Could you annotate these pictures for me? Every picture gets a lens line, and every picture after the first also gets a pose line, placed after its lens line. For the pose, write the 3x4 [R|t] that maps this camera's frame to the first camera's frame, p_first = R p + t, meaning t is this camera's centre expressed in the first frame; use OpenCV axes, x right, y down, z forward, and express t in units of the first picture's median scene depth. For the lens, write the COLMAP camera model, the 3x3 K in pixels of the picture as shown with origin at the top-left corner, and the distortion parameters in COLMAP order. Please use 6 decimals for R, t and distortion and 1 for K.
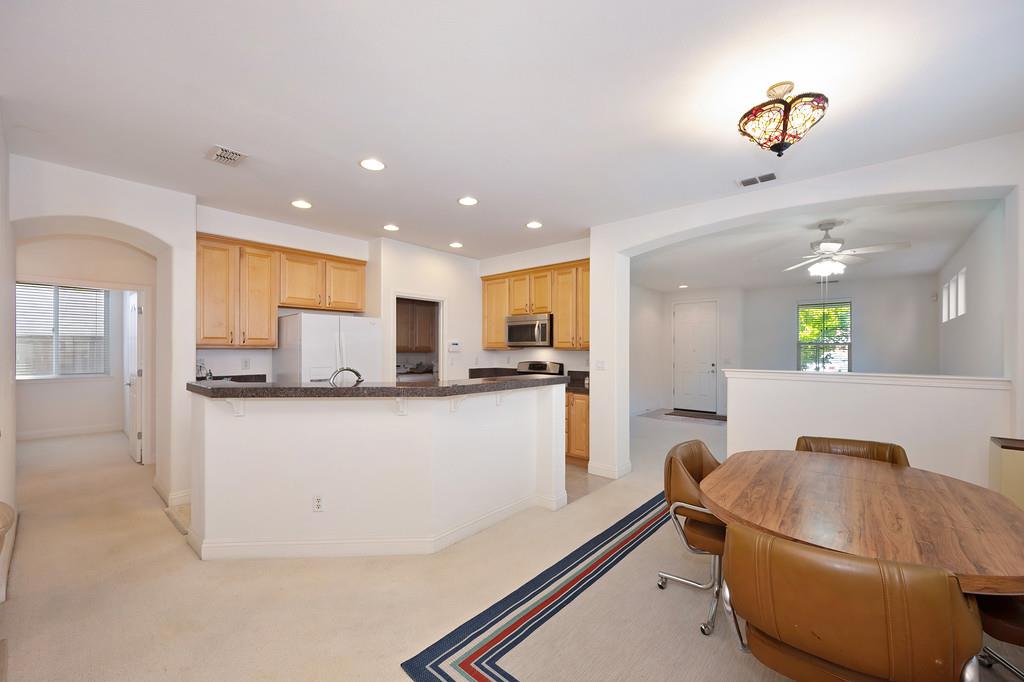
lens RADIAL K [[407.4, 0, 511.2], [0, 407.4, 353.8], [0, 0, 1]] dist [-0.001975, -0.000412]
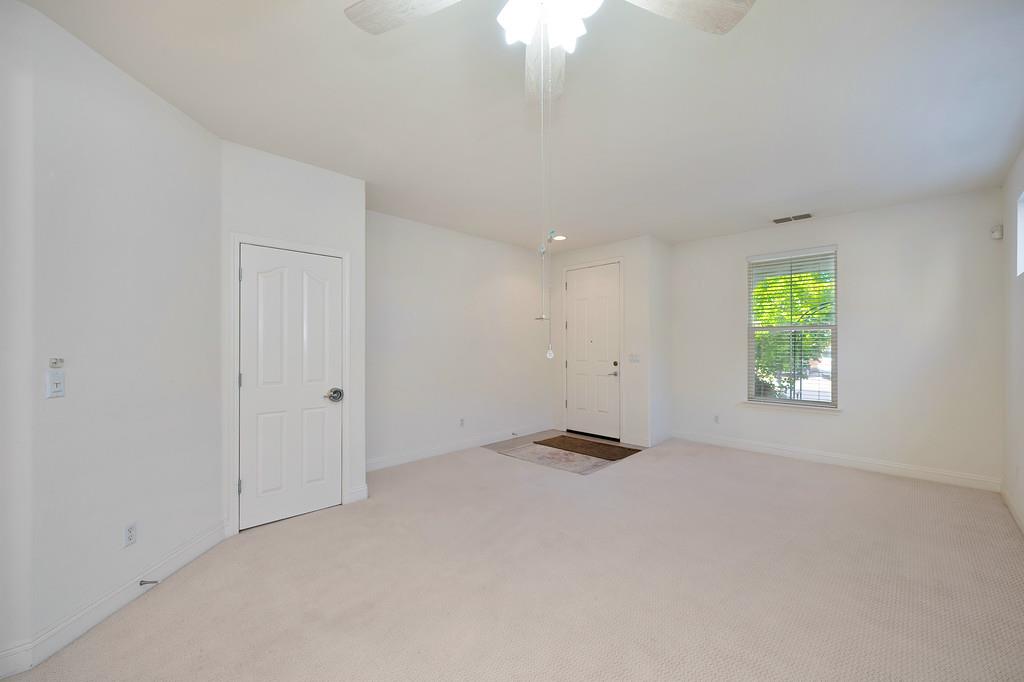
lens RADIAL K [[400.3, 0, 512.0], [0, 400.3, 341.0], [0, 0, 1]] dist [-0.001608, -0.000120]
pose [[0.997648, -0.005622, -0.068308, 0.682690], [0.004439, 0.999838, -0.017453, 0.006362], [0.068395, 0.017109, 0.997512, 0.672035]]
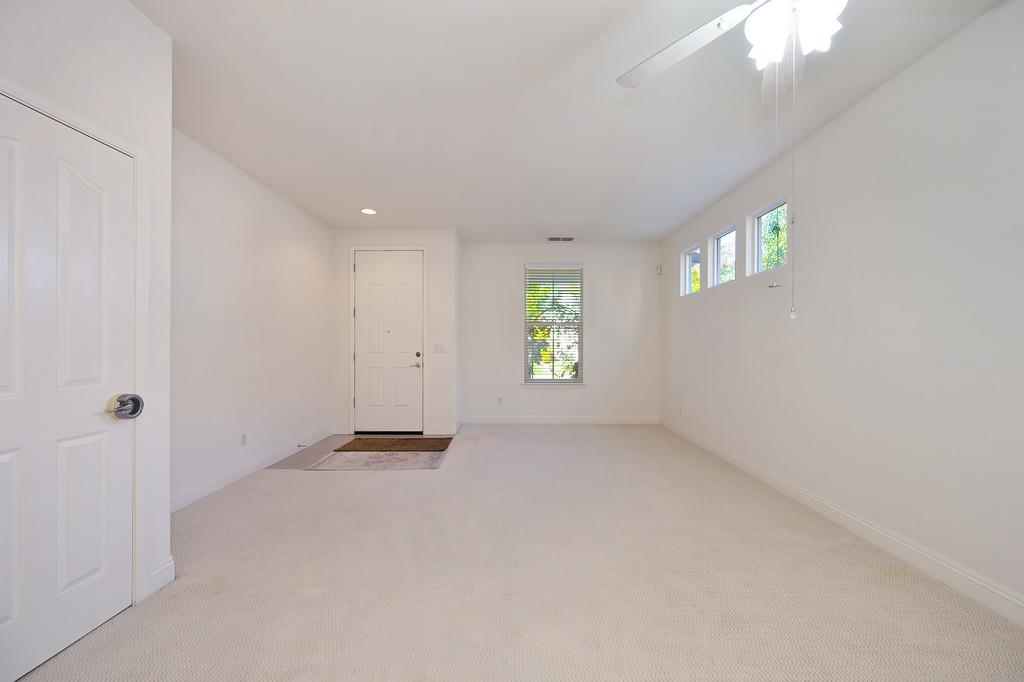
lens RADIAL K [[405.1, 0, 507.8], [0, 405.1, 346.0], [0, 0, 1]] dist [0.002267, 0.000087]
pose [[0.760548, -0.002427, 0.649277, 0.369046], [0.003897, 0.999992, -0.000826, 0.029501], [-0.649270, 0.003158, 0.760551, 0.815072]]
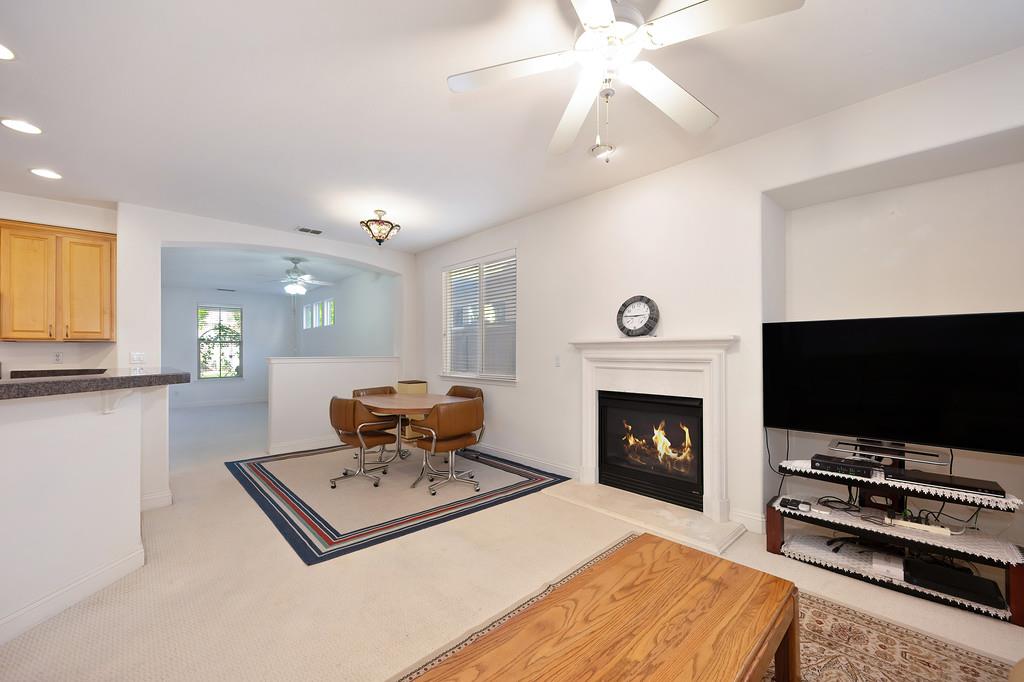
lens RADIAL K [[407.9, 0, 514.1], [0, 407.9, 349.3], [0, 0, 1]] dist [-0.000966, -0.000051]
pose [[0.092134, 0.000624, 0.995746, -0.558581], [0.011560, 0.999932, -0.001696, 0.017311], [-0.995680, 0.011667, 0.092120, 0.068353]]
